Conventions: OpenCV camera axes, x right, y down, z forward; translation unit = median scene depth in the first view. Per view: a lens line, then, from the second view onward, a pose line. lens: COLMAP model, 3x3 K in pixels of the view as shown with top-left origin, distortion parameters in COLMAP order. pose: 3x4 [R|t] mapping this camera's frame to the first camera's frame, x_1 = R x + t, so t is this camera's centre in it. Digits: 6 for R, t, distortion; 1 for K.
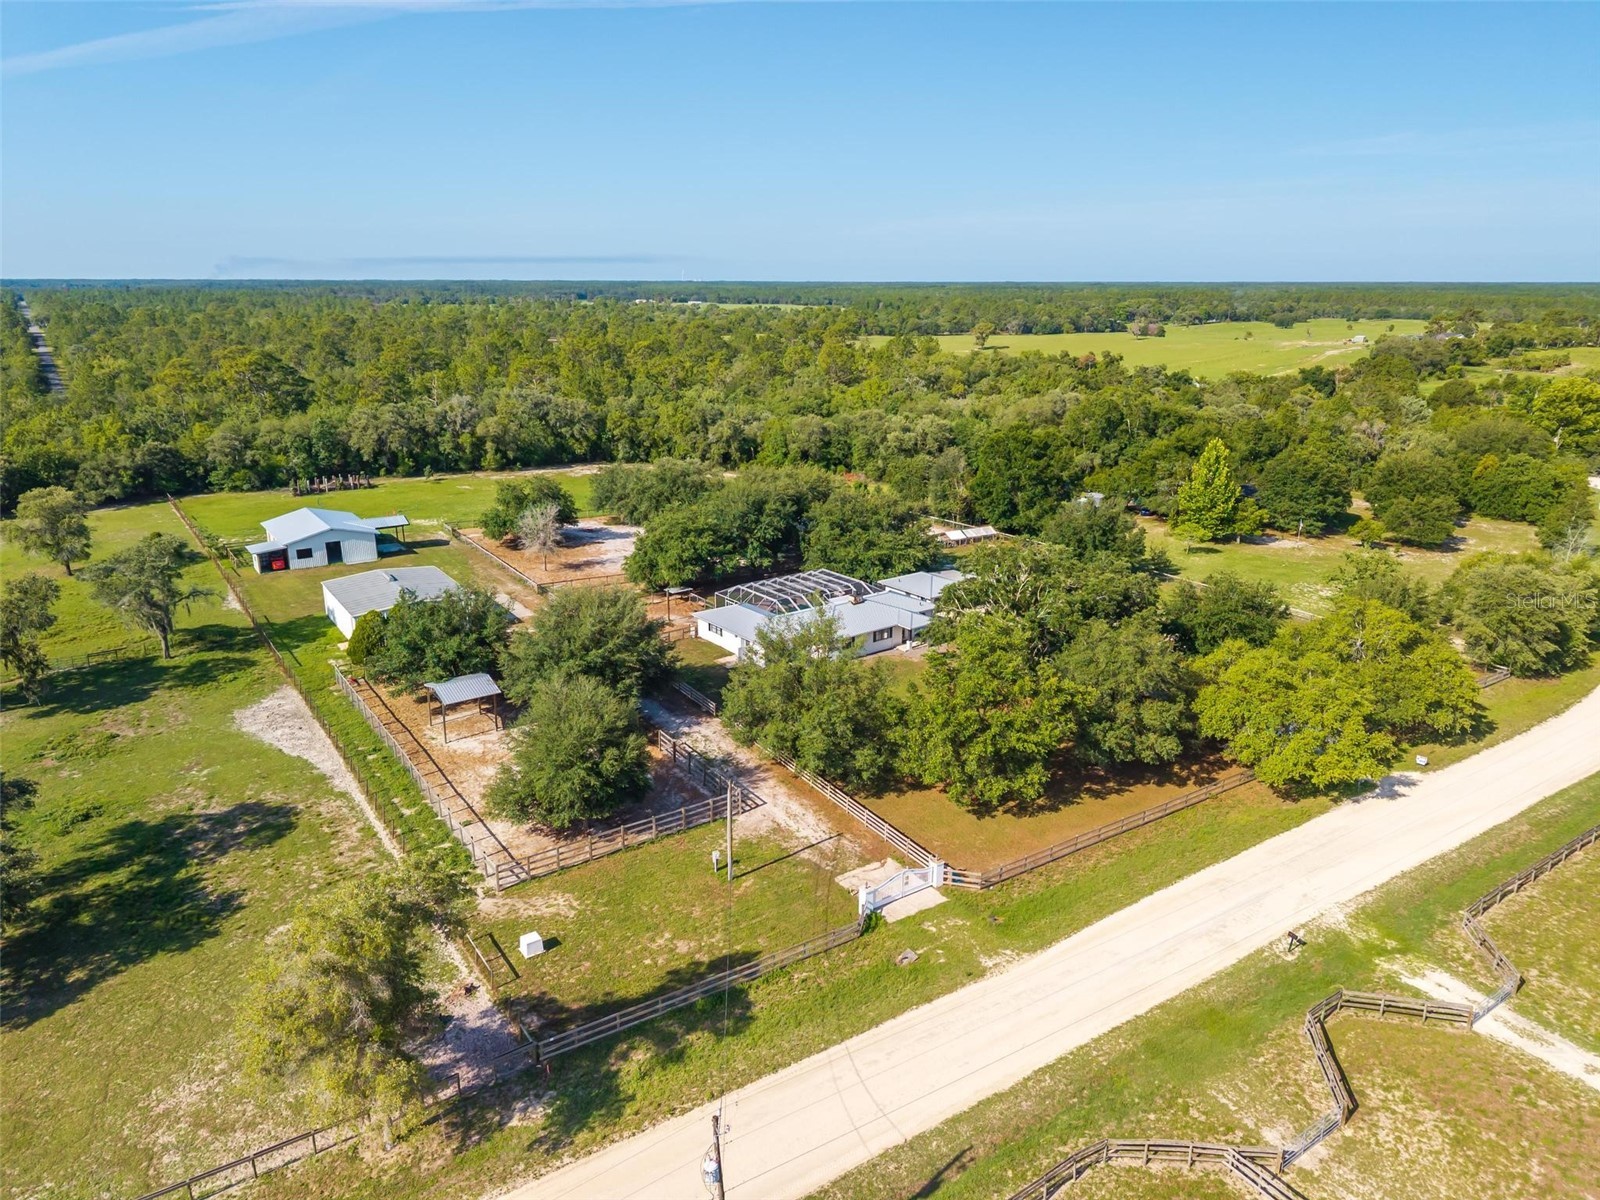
lens RADIAL K [[1069.5, 0, 793.9], [0, 1069.5, 611.3], [0, 0, 1]] dist [0.024727, -0.020669]
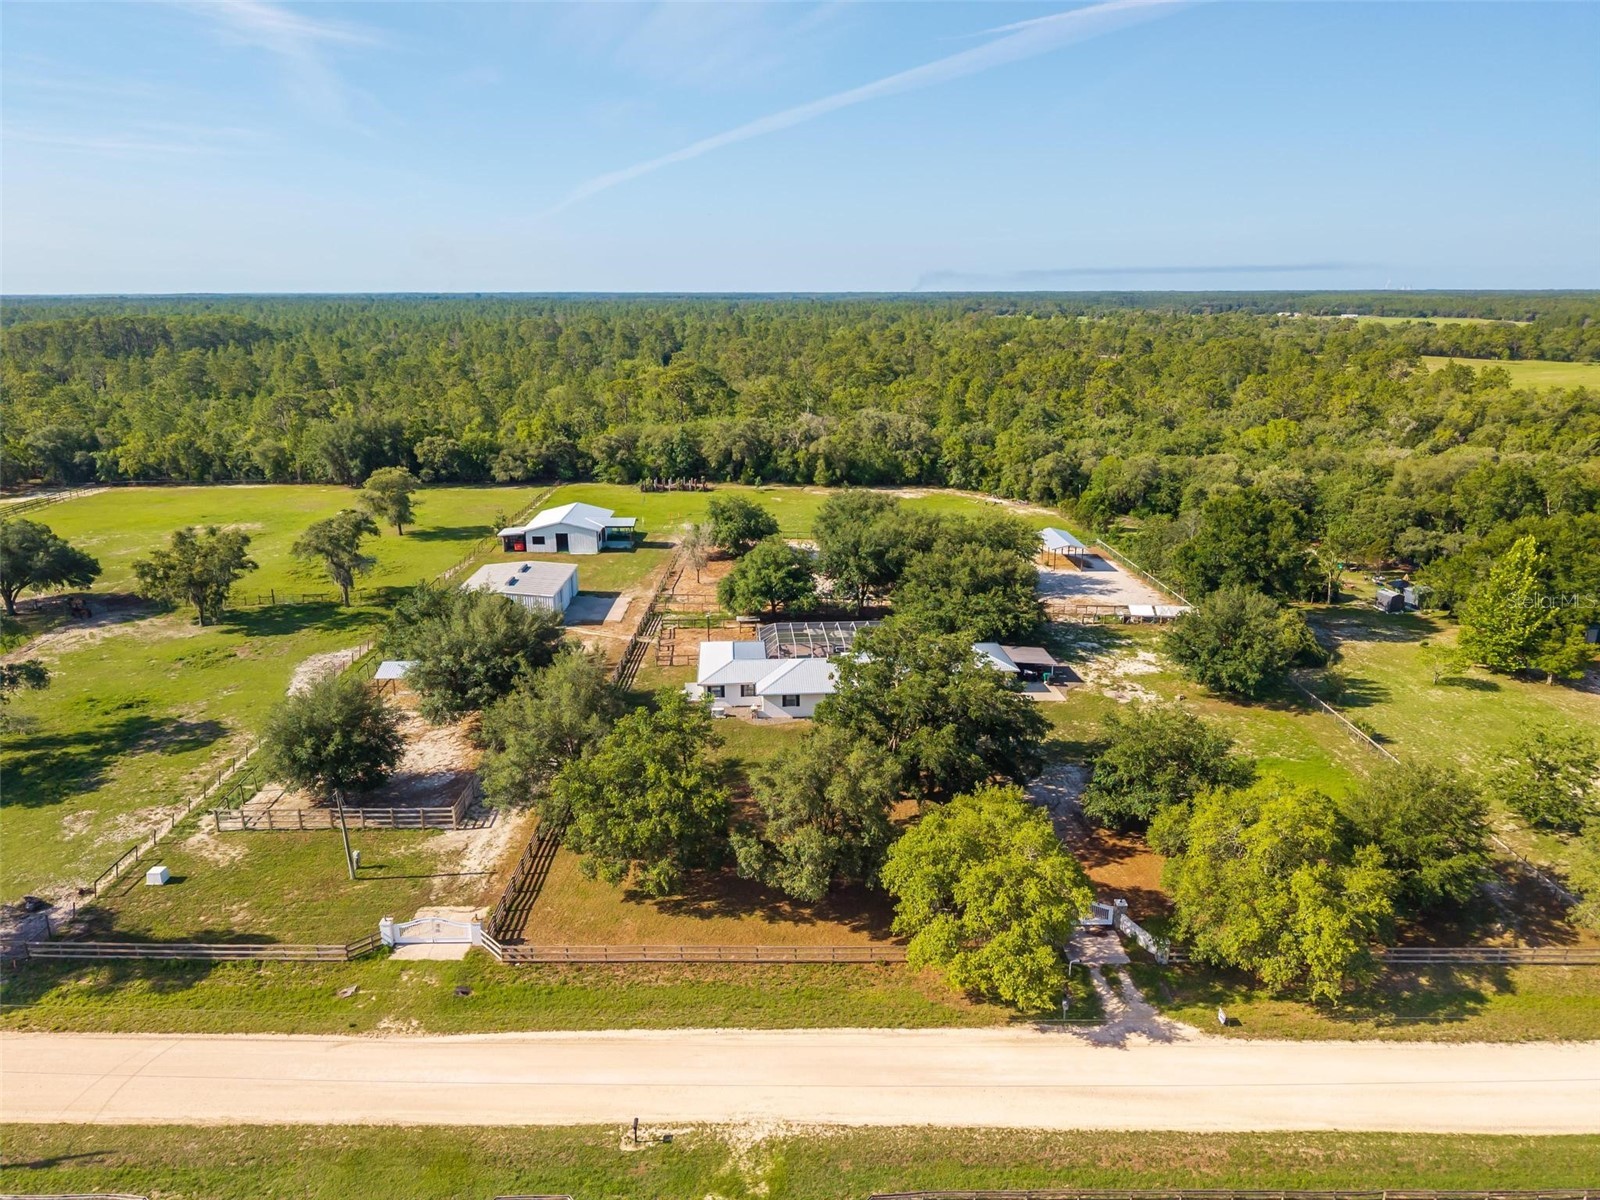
lens RADIAL K [[1069.5, 0, 793.9], [0, 1069.5, 611.3], [0, 0, 1]] dist [0.024727, -0.020669]
pose [[0.830646, 0.155351, -0.534690, 0.657576], [-0.160558, 0.986327, 0.037143, -0.100854], [0.533149, 0.054996, 0.844232, 0.228561]]
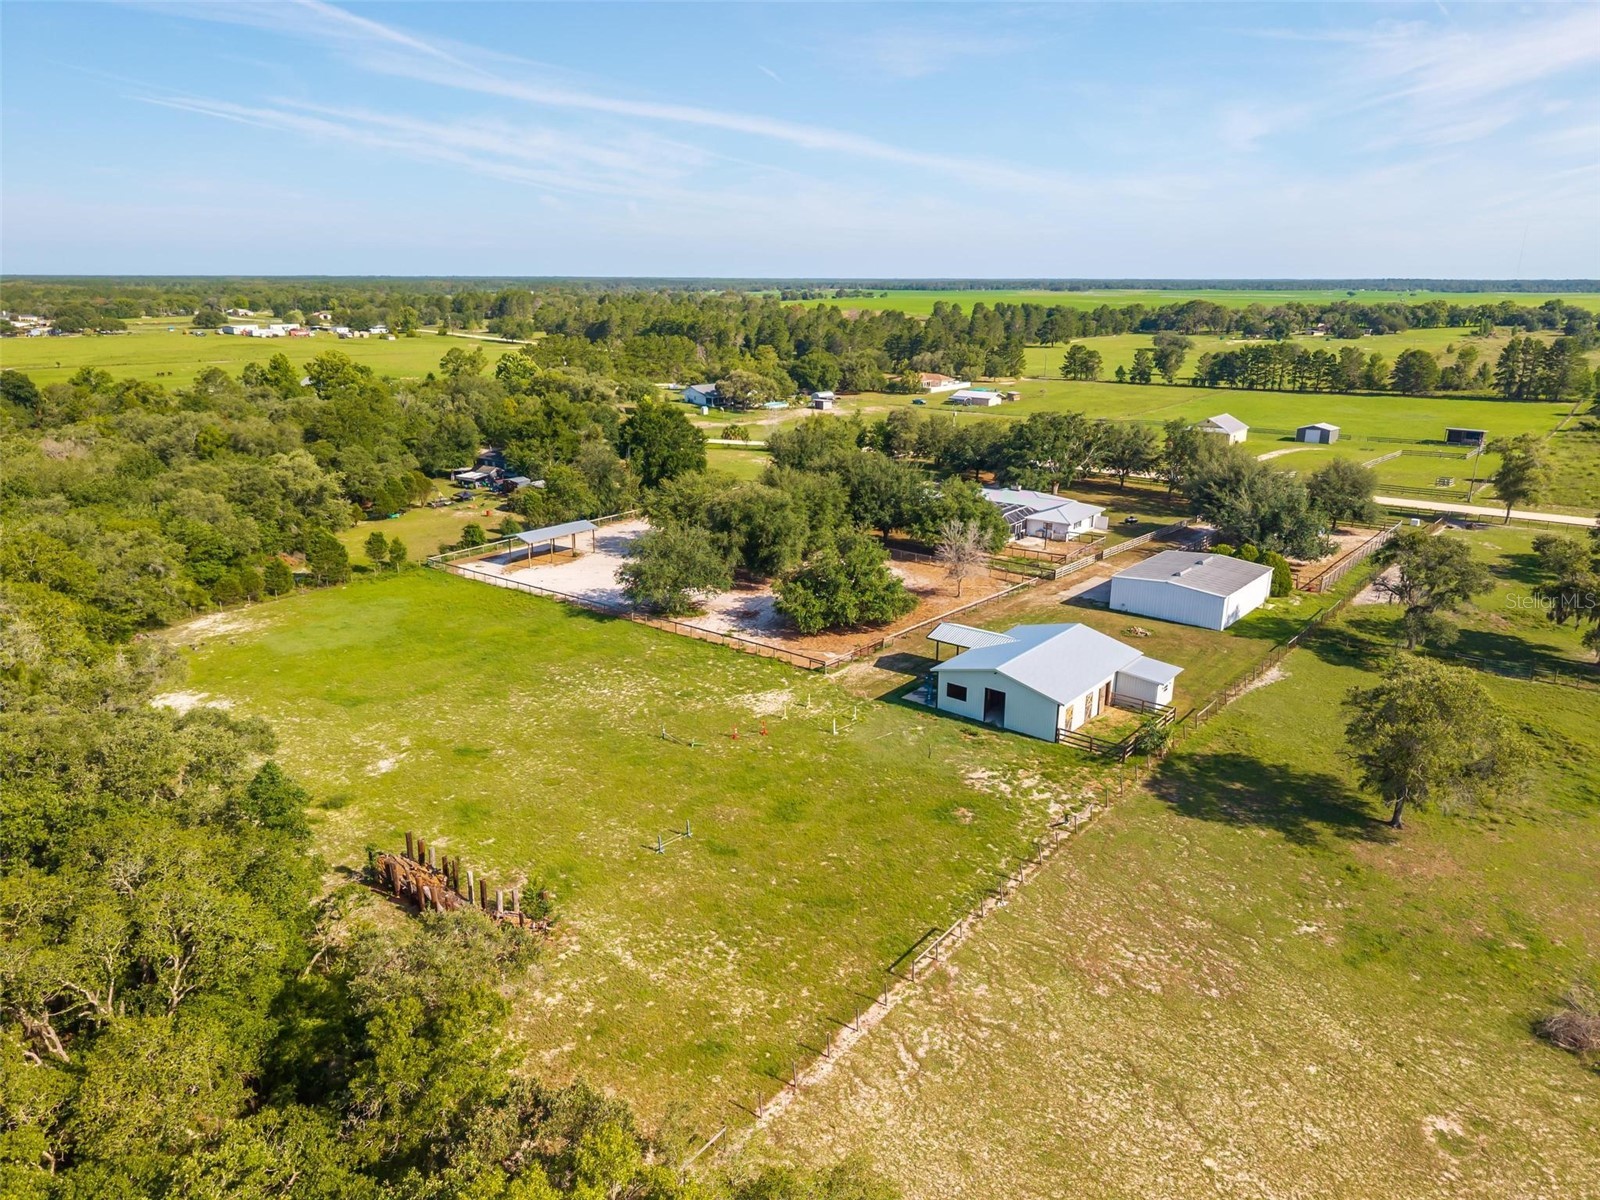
lens RADIAL K [[1069.5, 0, 793.9], [0, 1069.5, 611.3], [0, 0, 1]] dist [0.024727, -0.020669]
pose [[-0.274663, -0.279825, 0.919923, -1.573624], [0.273031, 0.894641, 0.353654, -0.585798], [-0.921962, 0.348303, -0.169324, 1.986348]]
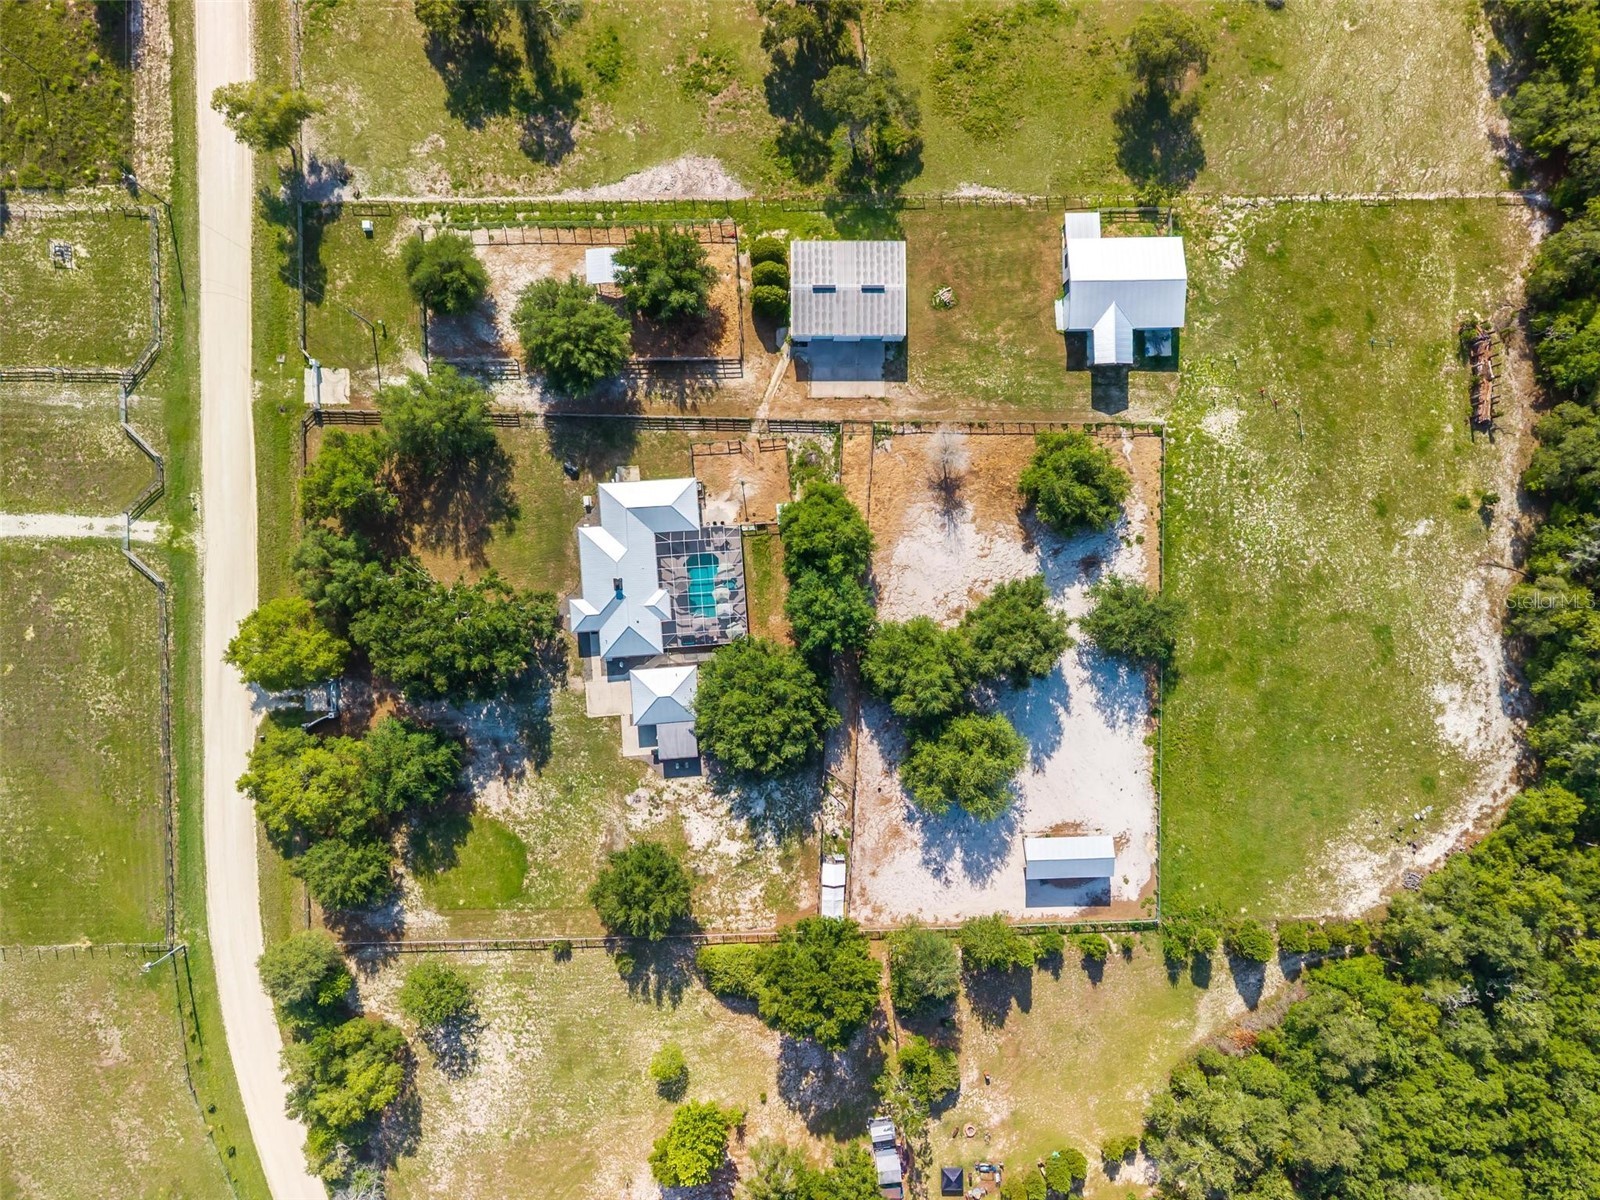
lens RADIAL K [[1093.9, 0, 798.5], [0, 1093.9, 620.6], [0, 0, 1]] dist [0.035276, -0.038234]
pose [[-0.552647, 0.833290, -0.014459, -0.006450], [-0.263113, -0.157985, 0.951742, -1.620984], [0.790792, 0.529781, 0.306560, 0.998911]]
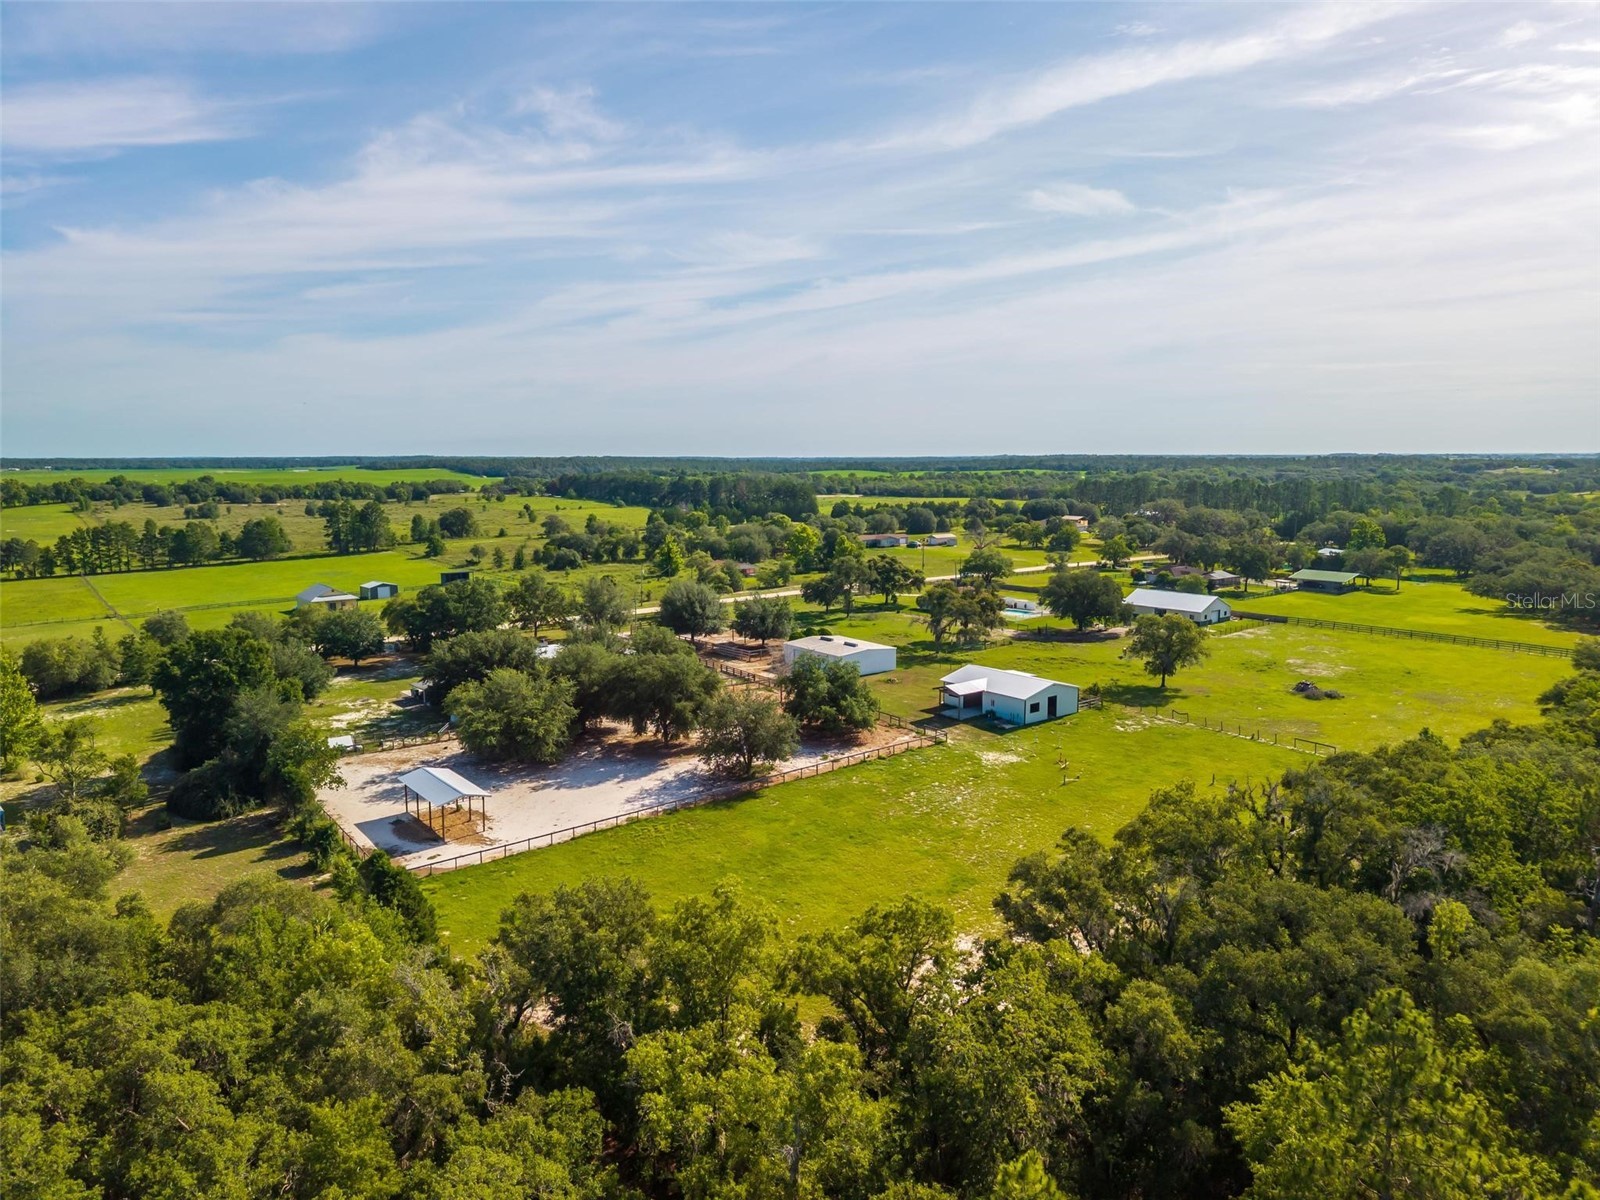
lens RADIAL K [[1072.9, 0, 800.0], [0, 1072.9, 600.0], [0, 0, 1]] dist [0.045631, -0.000223]
pose [[-0.998934, 0.019582, -0.041794, -0.318249], [0.000561, 0.910612, 0.413261, -0.926499], [0.046151, 0.412797, -0.909653, 3.062660]]
